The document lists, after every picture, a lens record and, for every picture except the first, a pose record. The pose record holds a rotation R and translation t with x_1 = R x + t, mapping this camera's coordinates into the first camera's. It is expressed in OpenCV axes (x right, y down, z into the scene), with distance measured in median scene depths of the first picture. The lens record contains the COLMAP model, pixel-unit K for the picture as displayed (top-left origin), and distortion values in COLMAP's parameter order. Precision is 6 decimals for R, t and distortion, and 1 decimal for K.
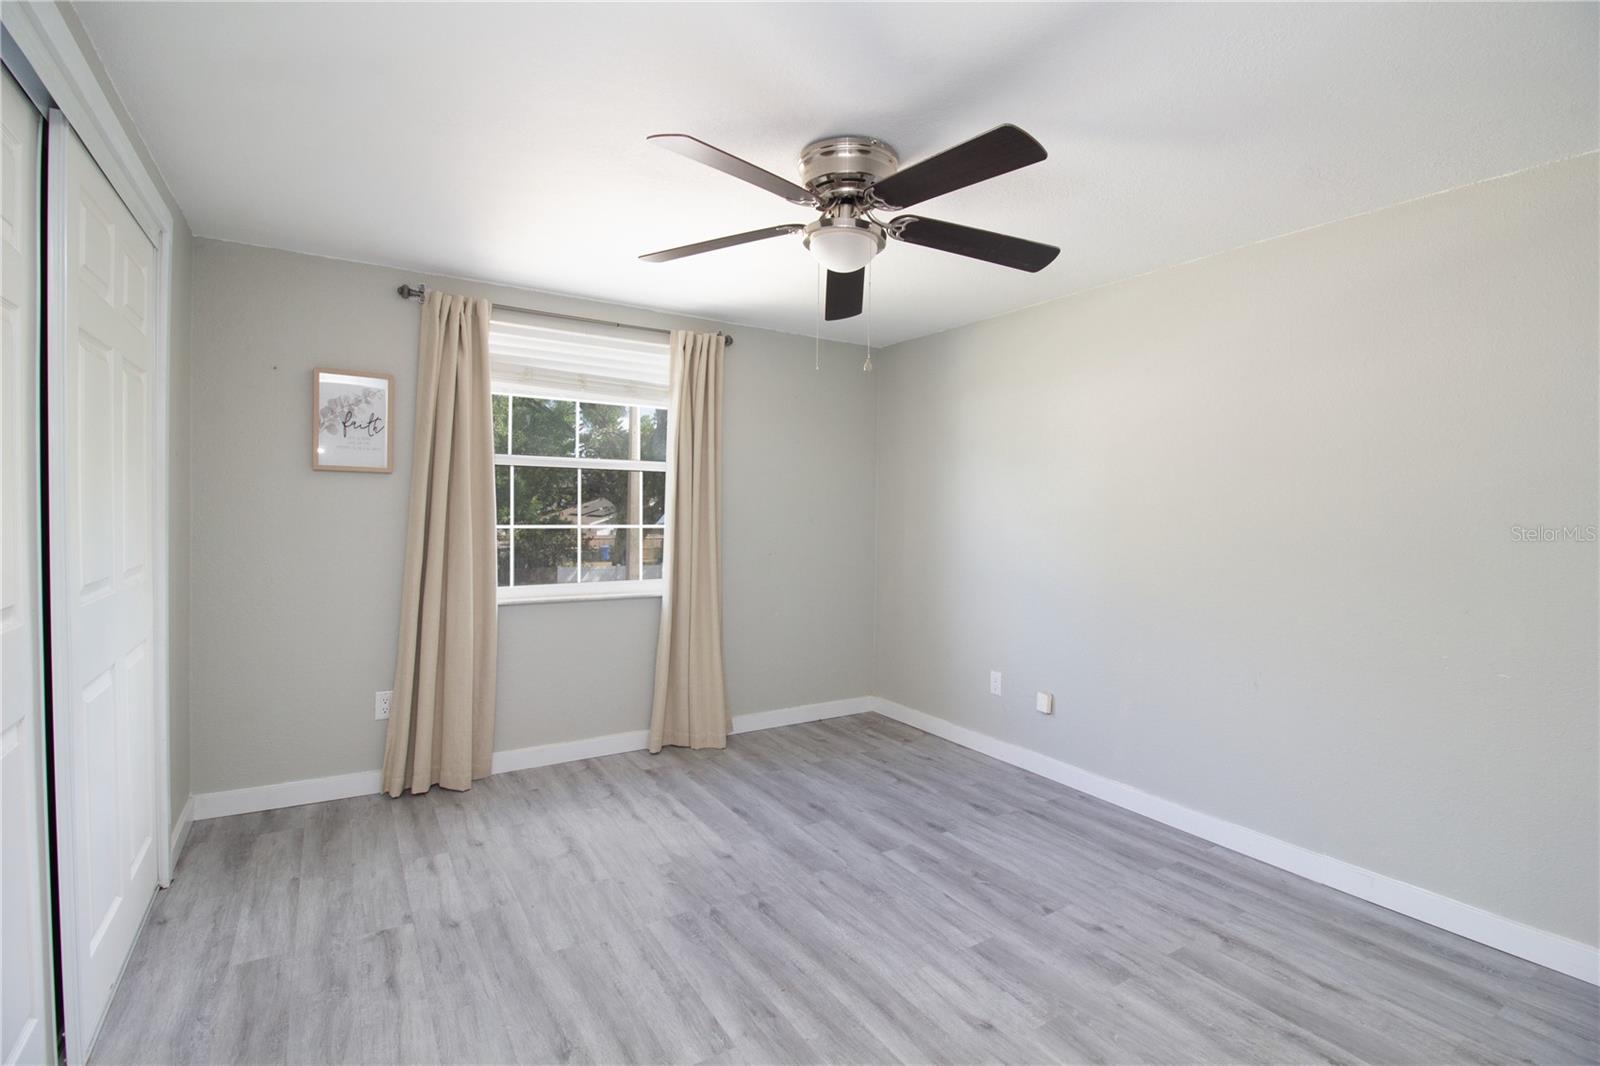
lens RADIAL K [[750.4, 0, 806.4], [0, 750.4, 527.0], [0, 0, 1]] dist [0.001609, -0.014340]
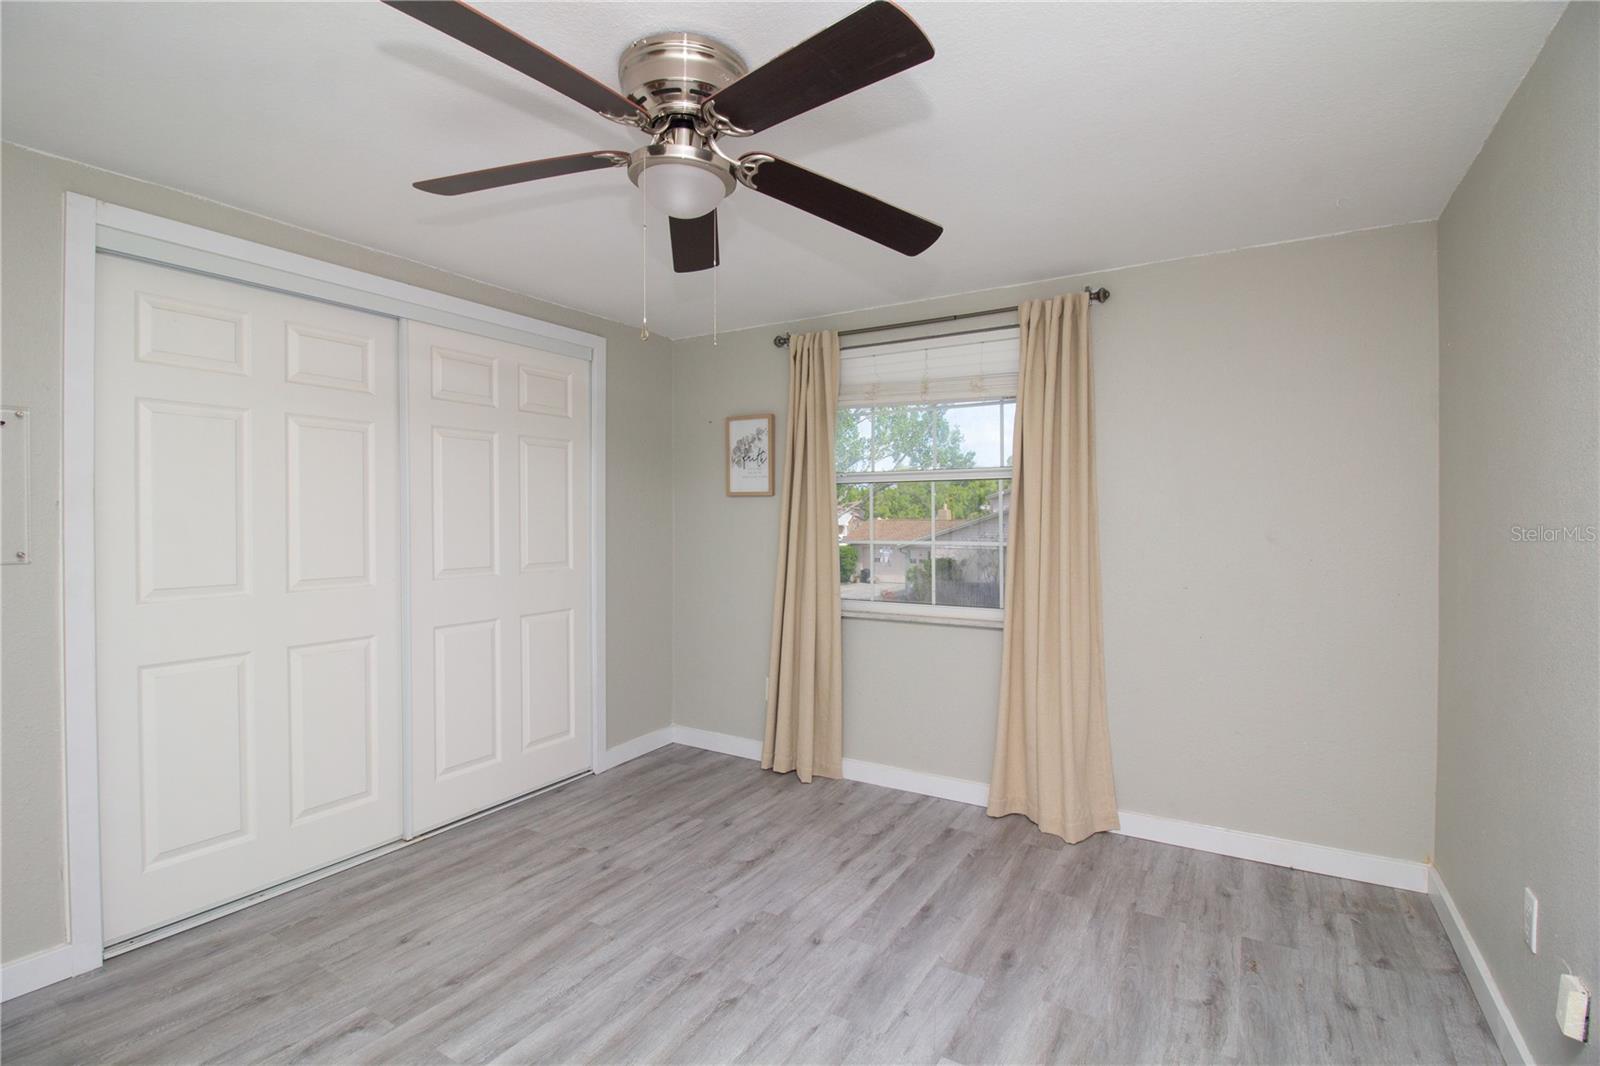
lens RADIAL K [[743.1, 0, 797.0], [0, 743.1, 517.9], [0, 0, 1]] dist [0.003373, -0.013675]
pose [[0.442448, -0.020811, -0.896552, 0.543412], [-0.016841, 0.999362, -0.031508, 0.000892], [0.896636, 0.029039, 0.441815, 0.529150]]
